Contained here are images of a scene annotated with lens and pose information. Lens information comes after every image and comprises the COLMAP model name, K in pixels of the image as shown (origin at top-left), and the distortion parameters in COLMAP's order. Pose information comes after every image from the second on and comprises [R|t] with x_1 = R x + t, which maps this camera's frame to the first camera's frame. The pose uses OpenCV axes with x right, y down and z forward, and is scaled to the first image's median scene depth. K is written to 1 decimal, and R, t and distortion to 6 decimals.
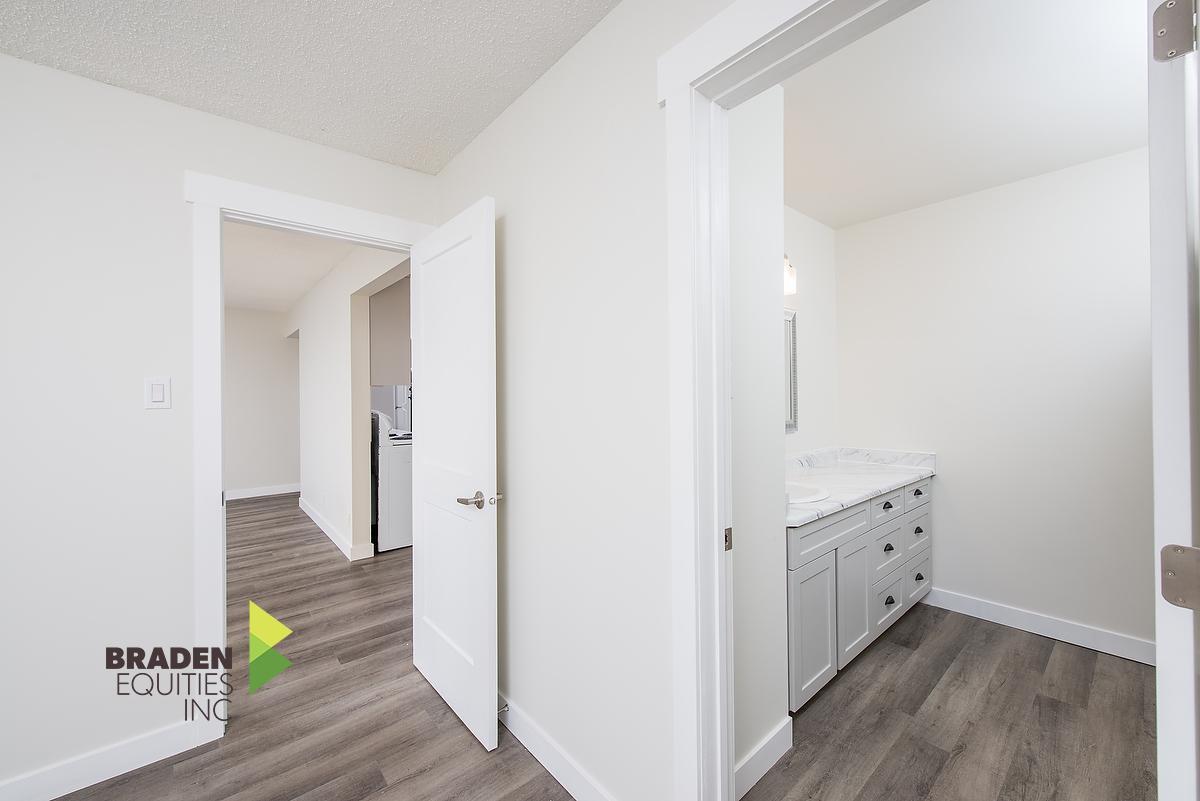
lens RADIAL K [[474.5, 0, 594.8], [0, 474.5, 392.8], [0, 0, 1]] dist [0.003938, 0.000000]
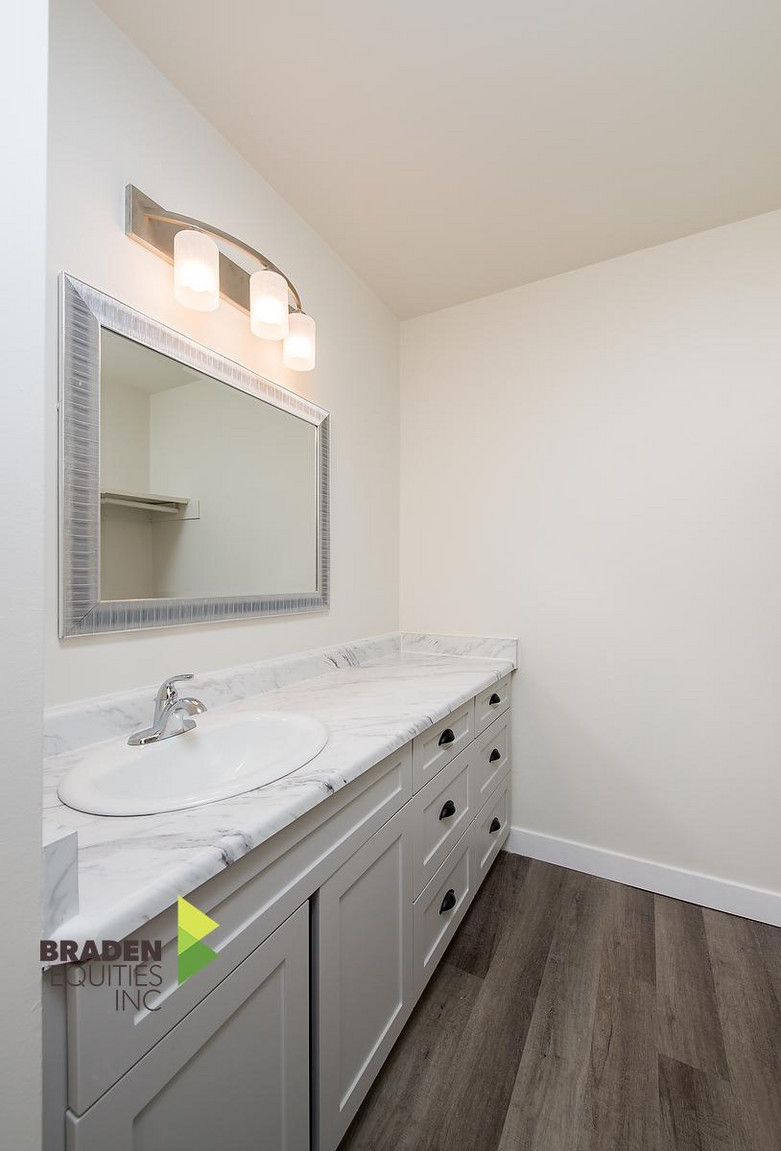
lens RADIAL K [[452.1, 0, 403.7], [0, 452.1, 578.5], [0, 0, 1]] dist [0.001203, -0.001363]
pose [[0.930214, 0.009774, 0.366887, 0.369395], [-0.011546, 0.999930, 0.002634, 0.045808], [-0.366835, -0.006687, 0.930262, 0.518150]]
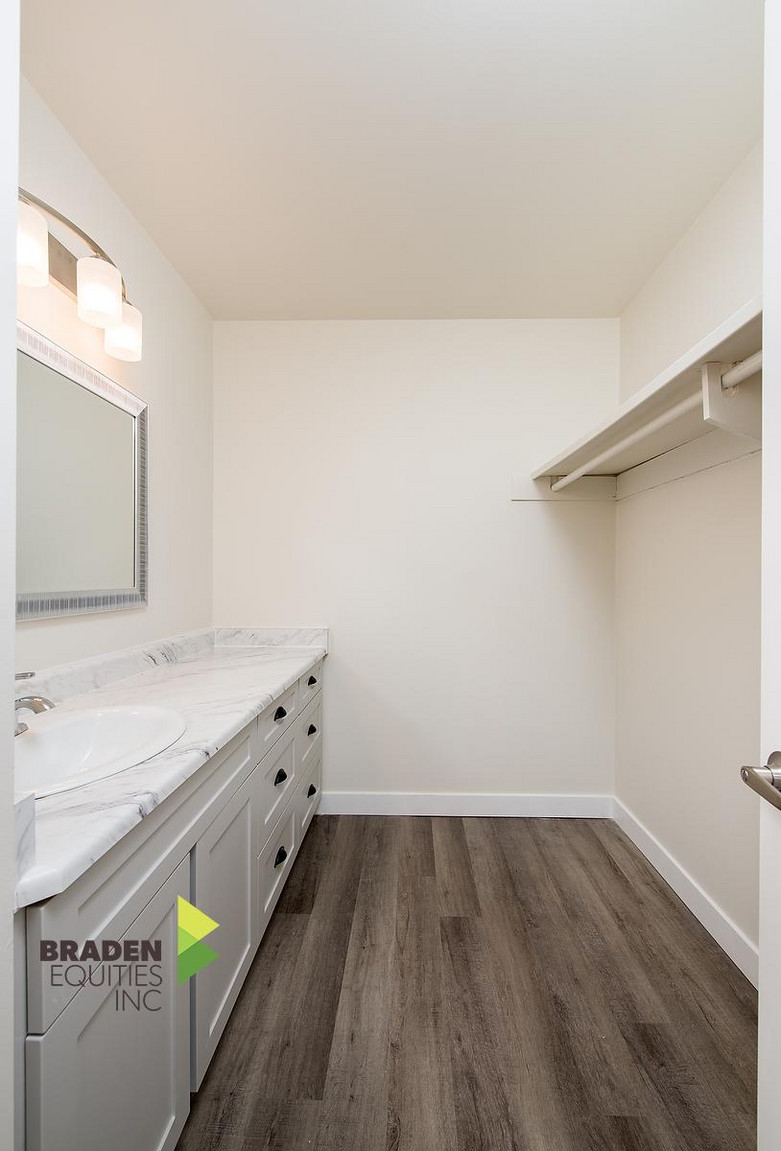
lens RADIAL K [[452.1, 0, 398.3], [0, 452.1, 578.8], [0, 0, 1]] dist [0.001203, -0.001363]
pose [[0.668449, 0.009133, 0.743702, 0.261615], [-0.016409, 0.999862, 0.002470, 0.048035], [-0.743577, -0.013854, 0.668506, 0.468278]]
